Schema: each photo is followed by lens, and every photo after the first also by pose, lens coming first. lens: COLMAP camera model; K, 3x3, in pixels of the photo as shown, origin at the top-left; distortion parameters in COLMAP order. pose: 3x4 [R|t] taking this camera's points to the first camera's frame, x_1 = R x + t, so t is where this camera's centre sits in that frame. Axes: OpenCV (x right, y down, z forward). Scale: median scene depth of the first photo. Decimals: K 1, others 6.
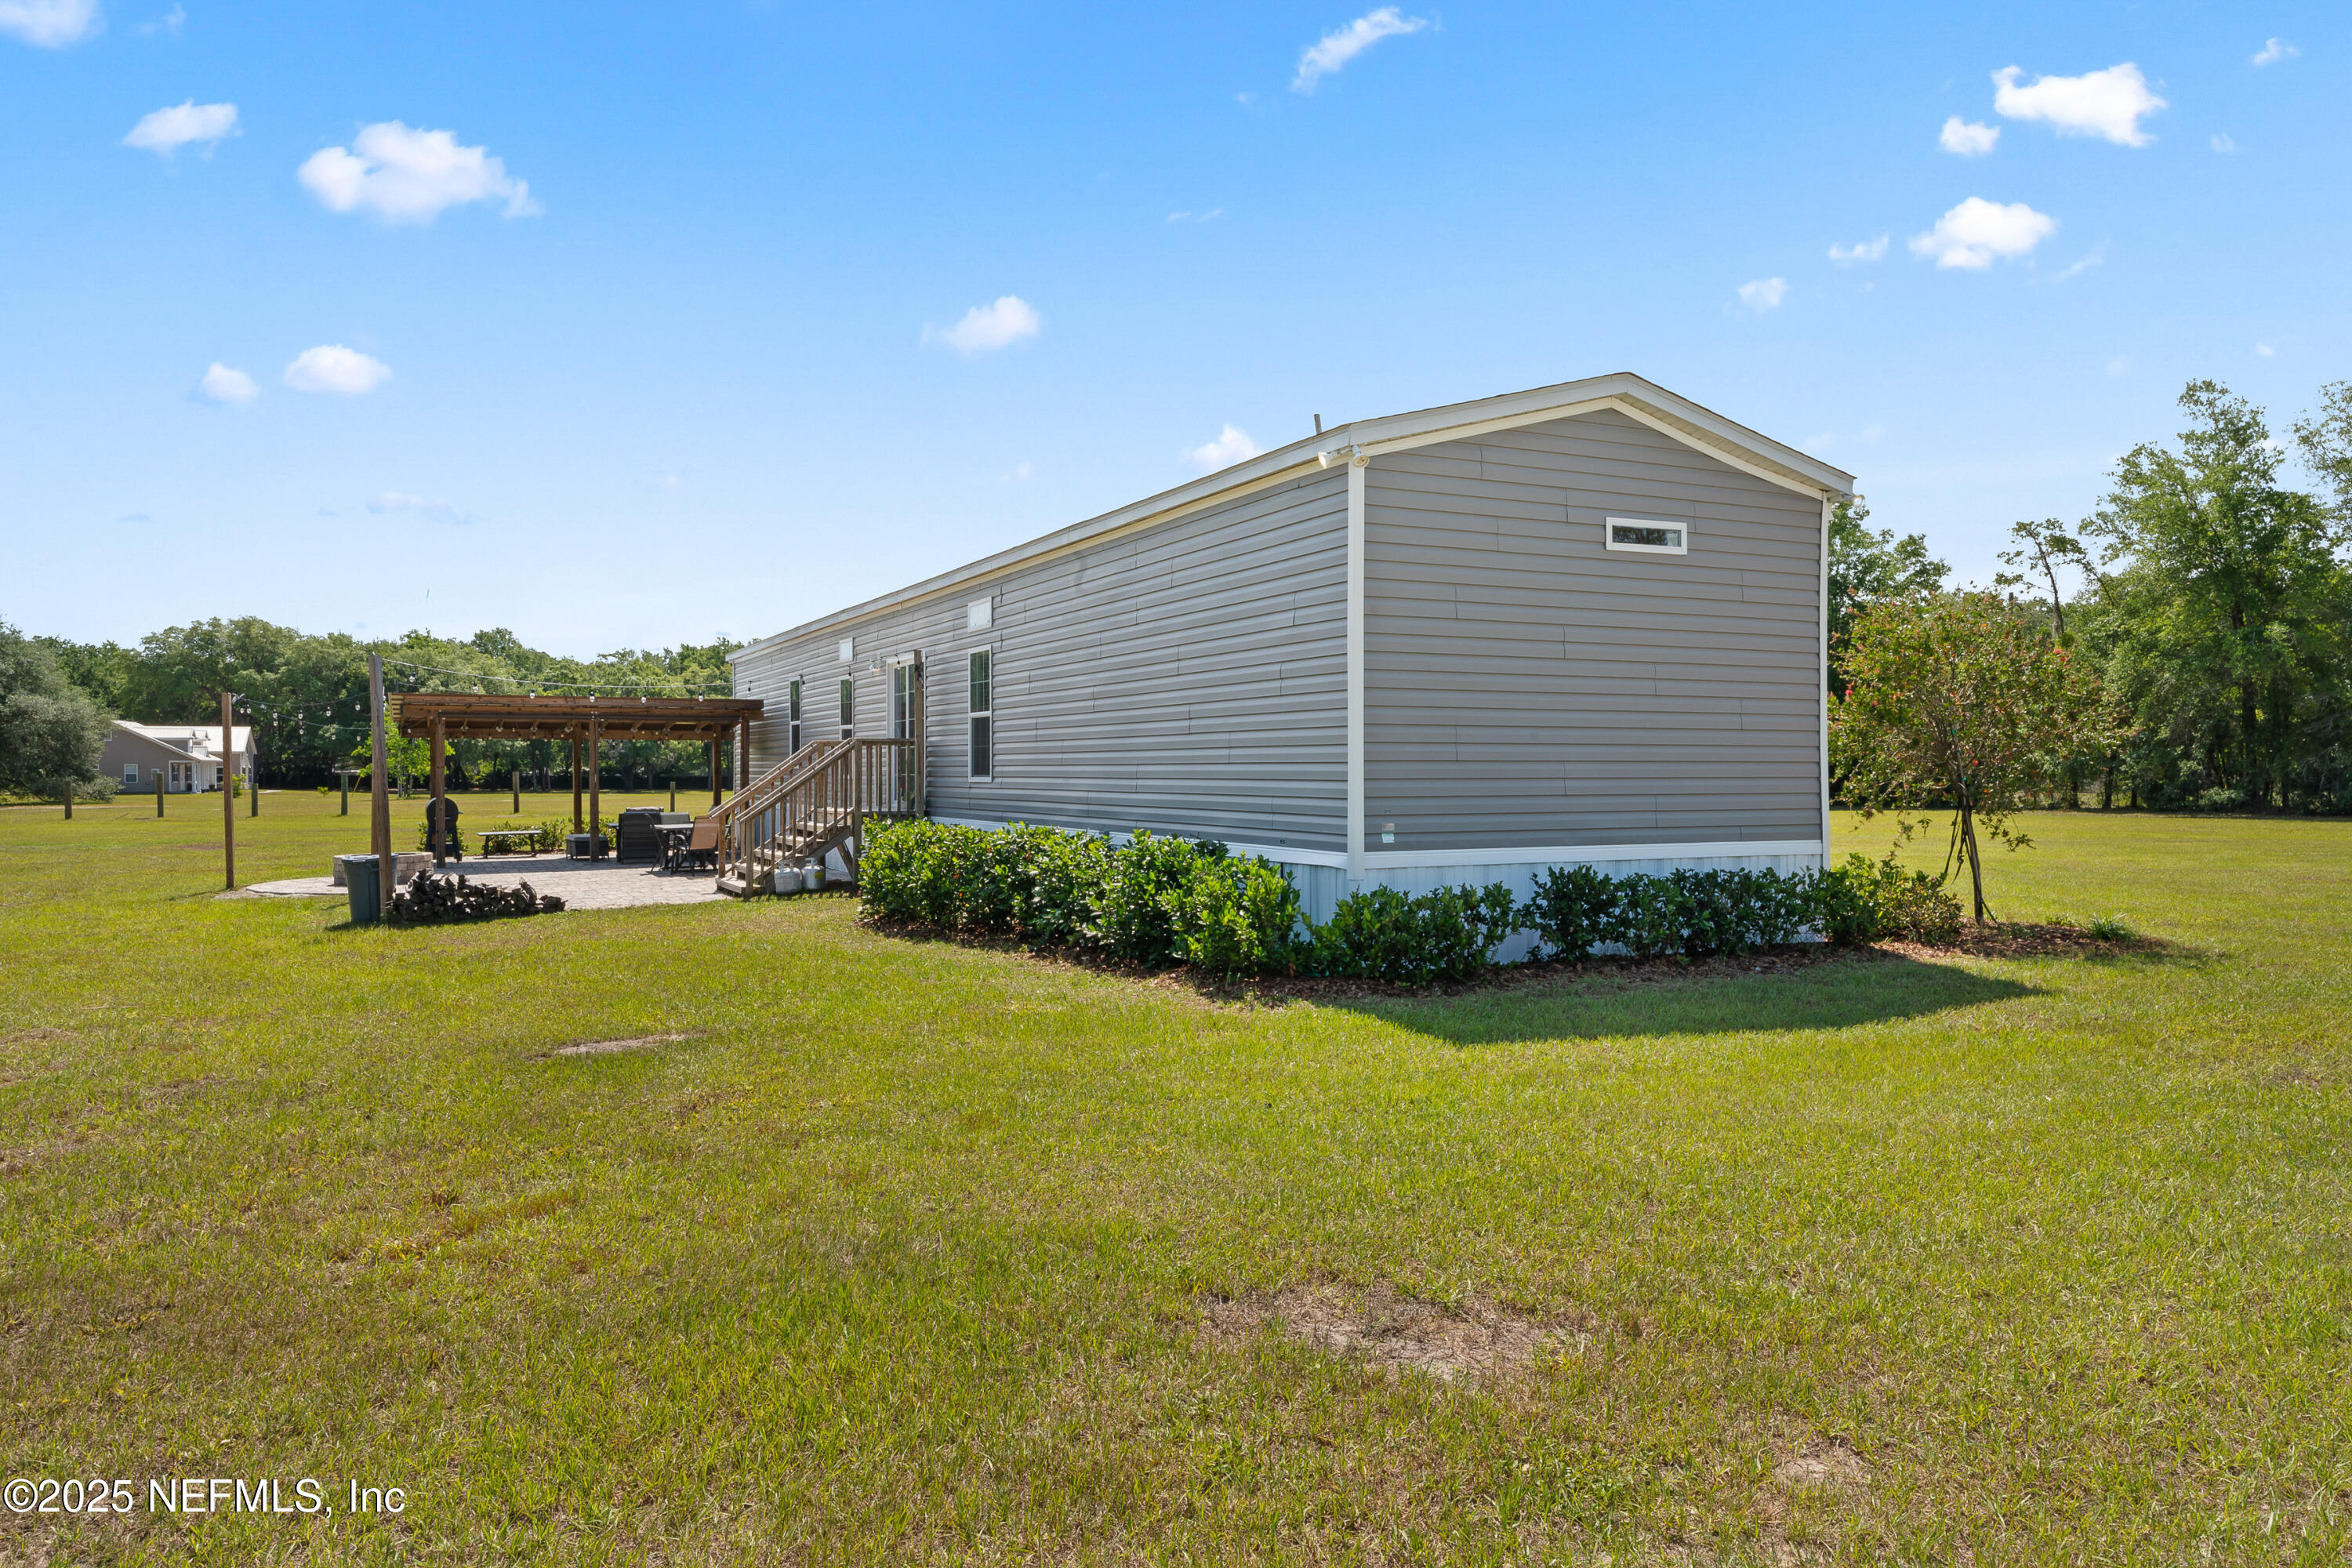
lens RADIAL K [[1664.2, 0, 1163.1], [0, 1664.2, 793.6], [0, 0, 1]] dist [-0.003550, -0.002444]
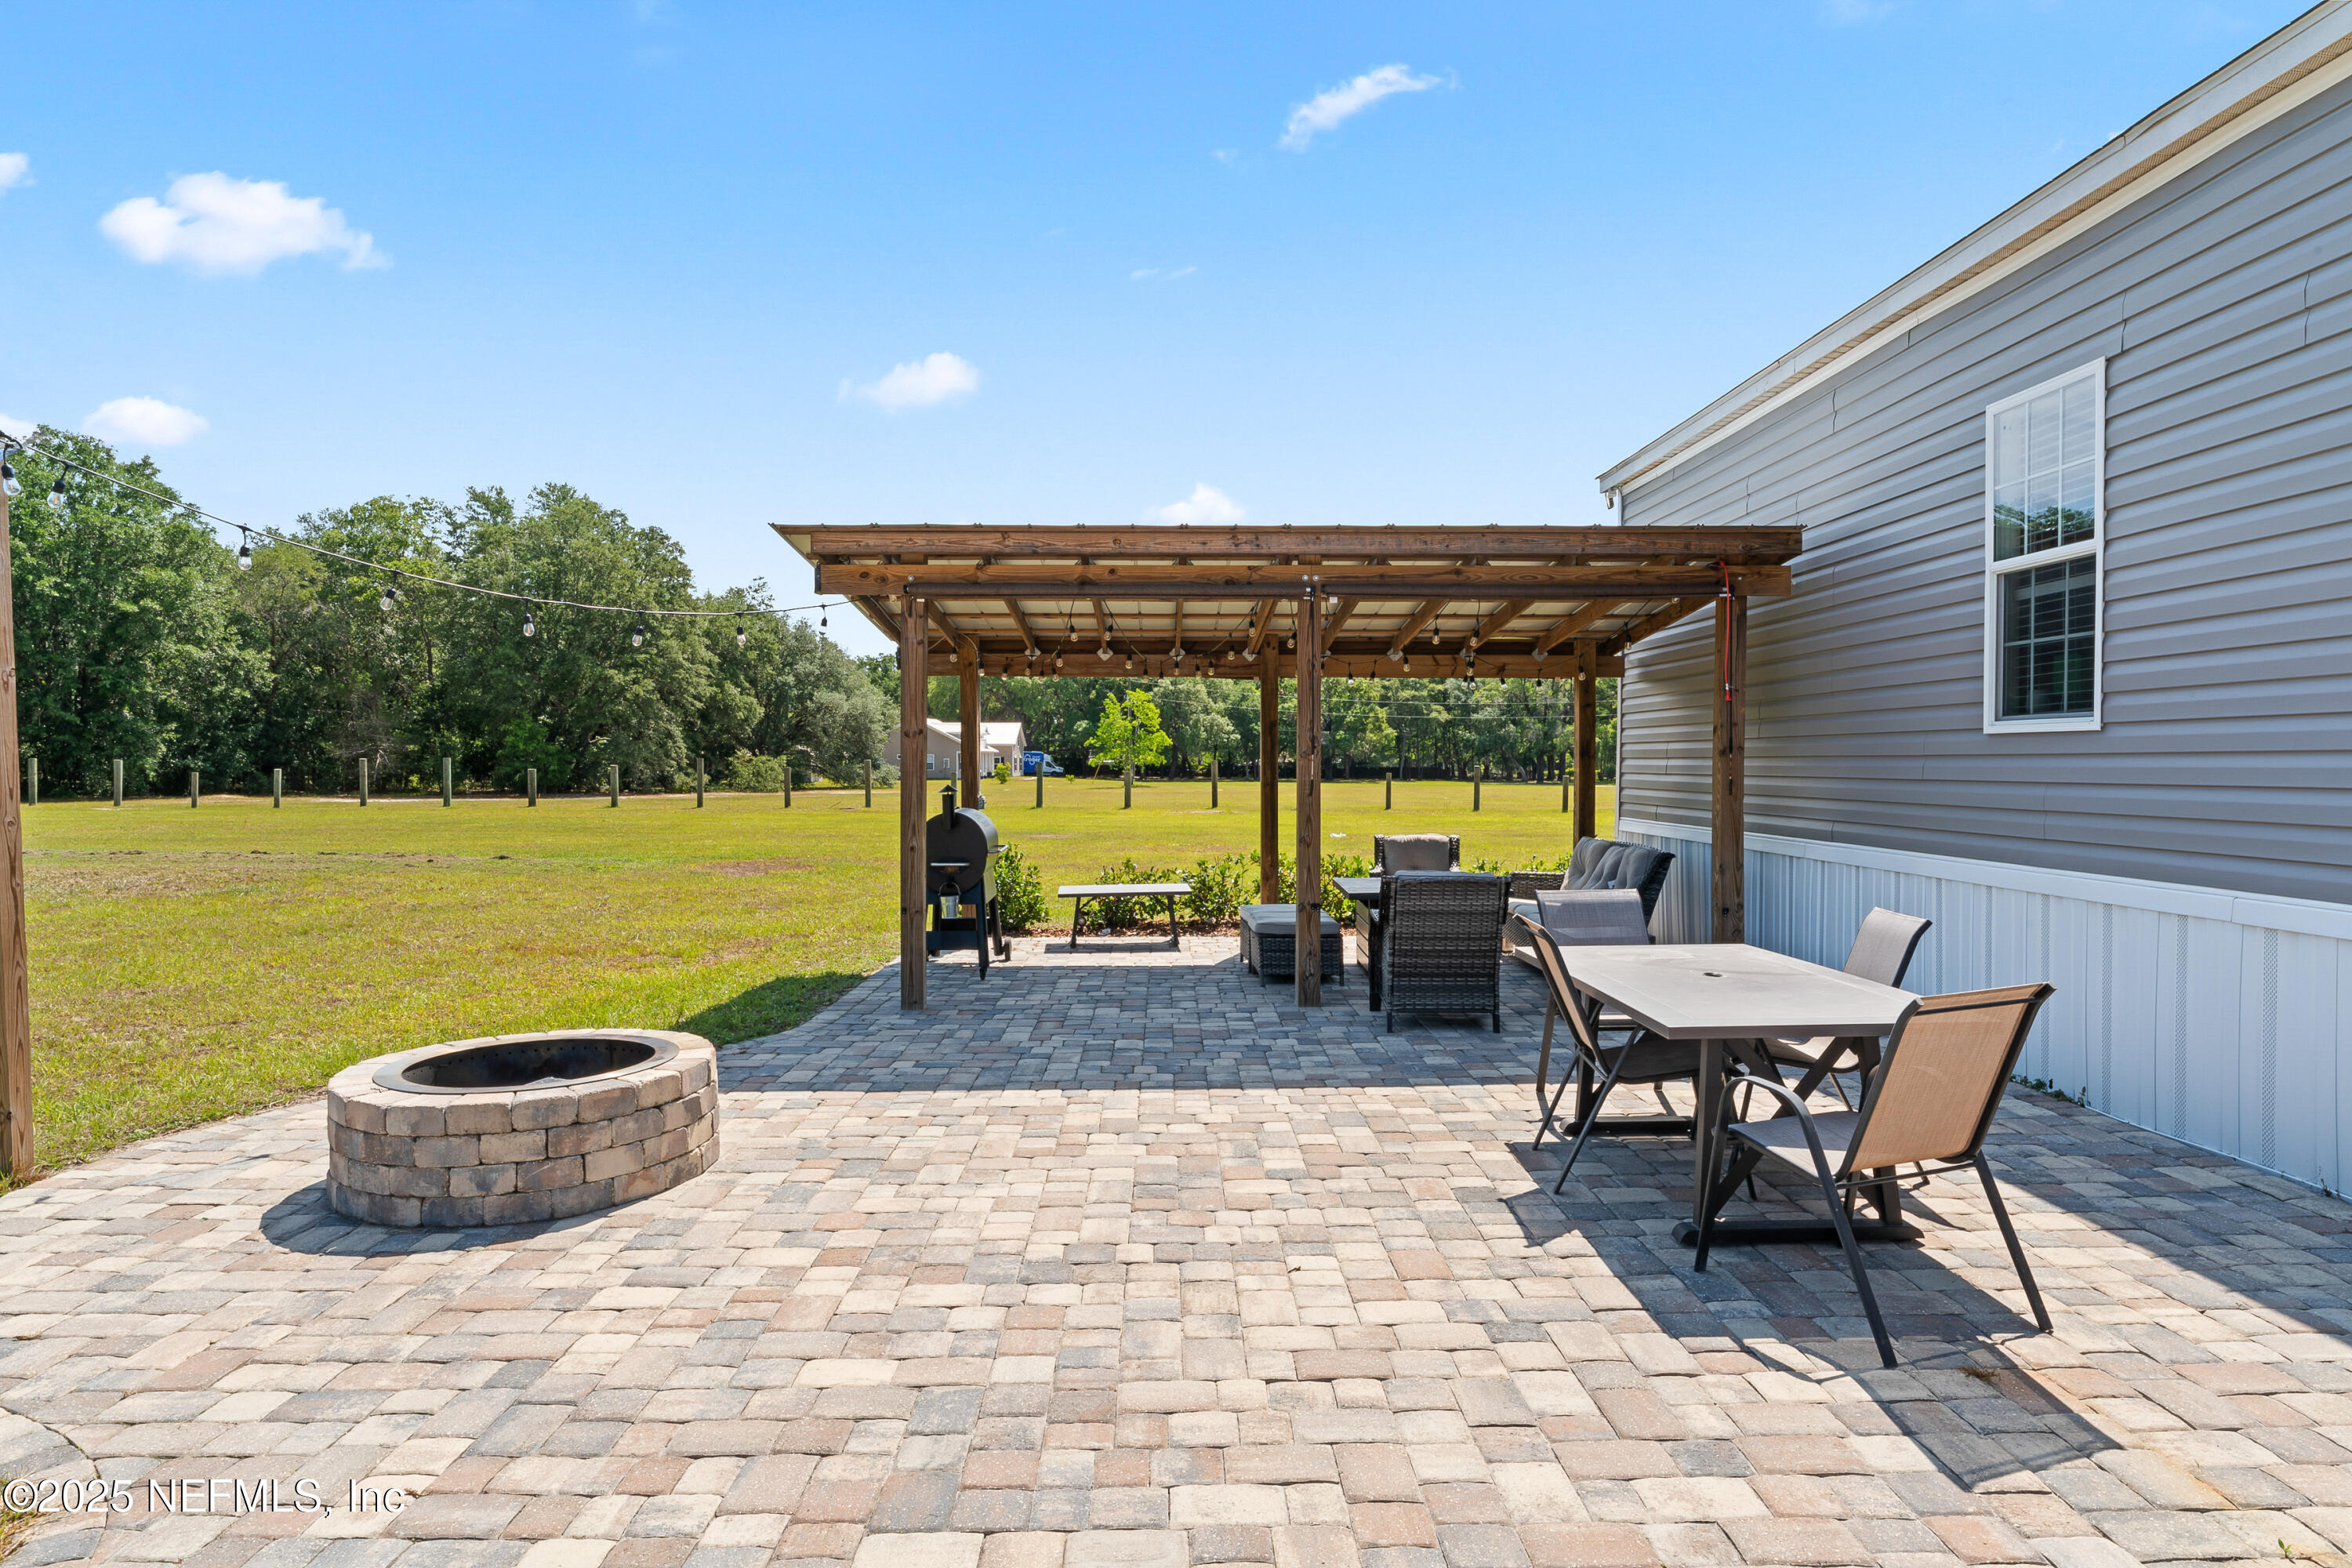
lens RADIAL K [[1420.2, 0, 1124.8], [0, 1420.2, 761.8], [0, 0, 1]] dist [0.000443, 0.002781]
pose [[0.900299, 0.002865, -0.435263, -0.042925], [-0.009039, 0.999886, -0.012113, -0.001002], [0.435178, 0.014840, 0.900222, 0.123988]]
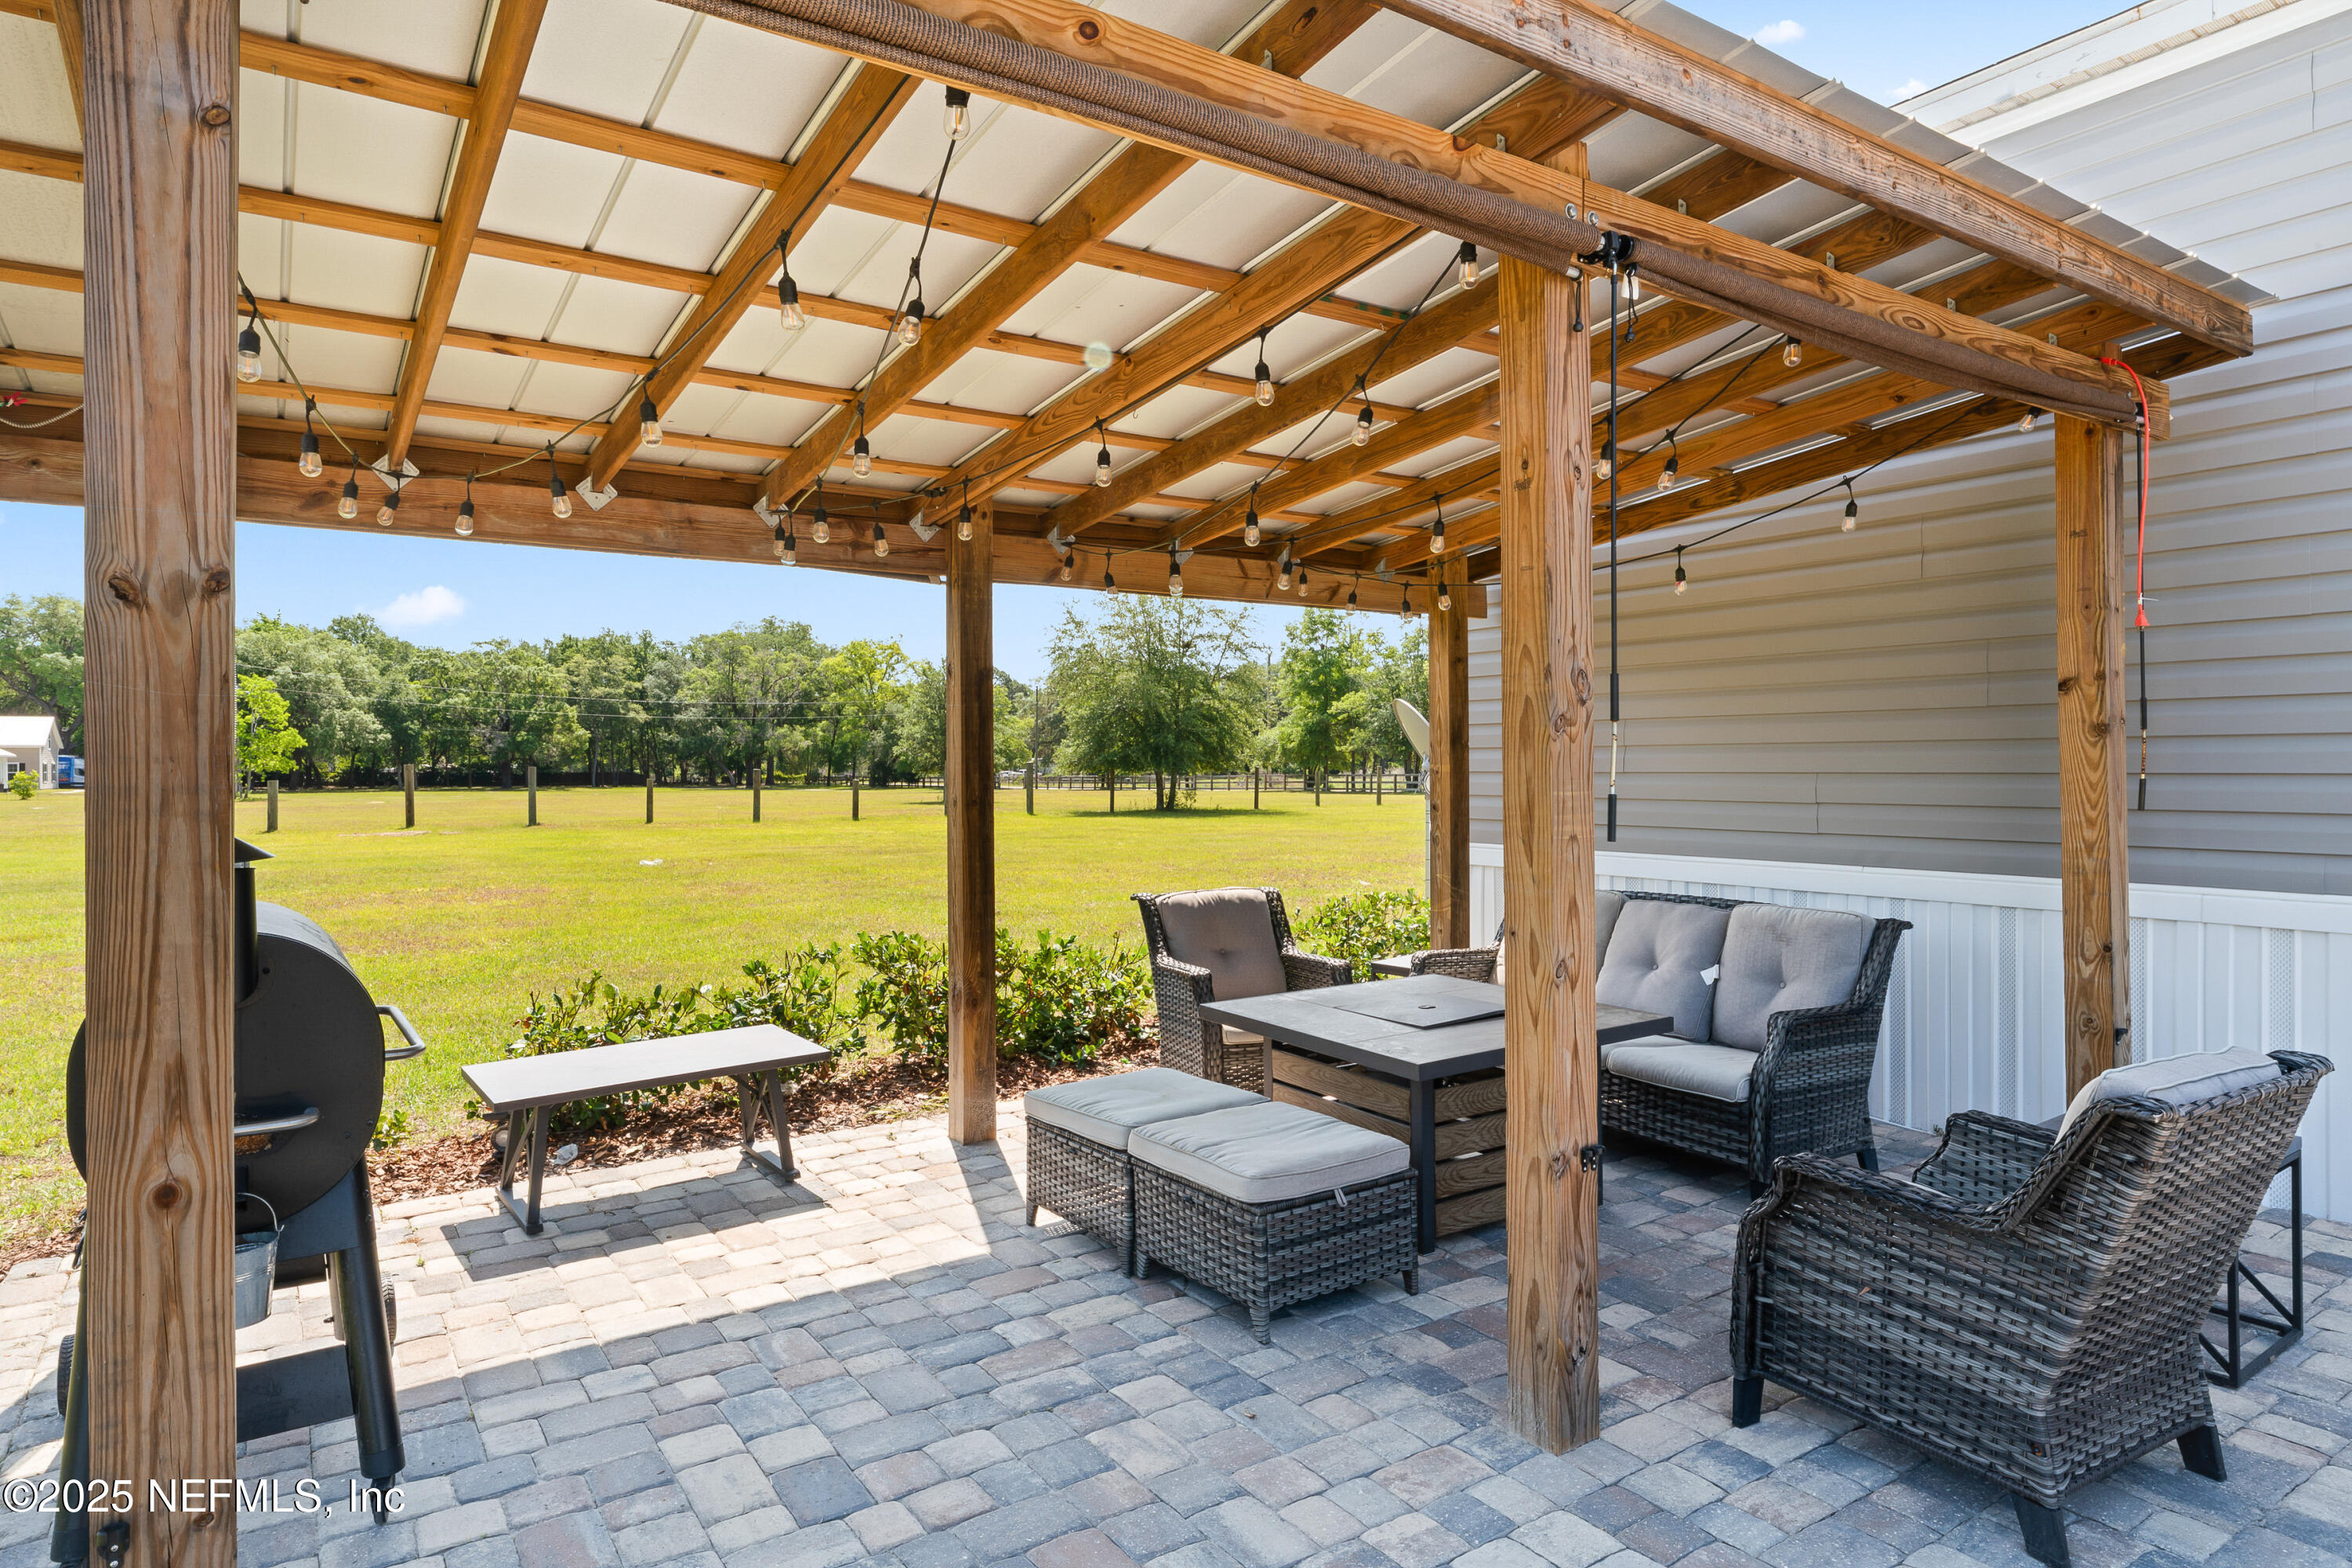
lens RADIAL K [[1420.2, 0, 1178.3], [0, 1420.2, 761.7], [0, 0, 1]] dist [0.000443, 0.002781]
pose [[0.988294, -0.003075, 0.152530, -0.081946], [0.005625, 0.999852, -0.016289, -0.001265], [-0.152457, 0.016956, 0.988165, 0.176158]]
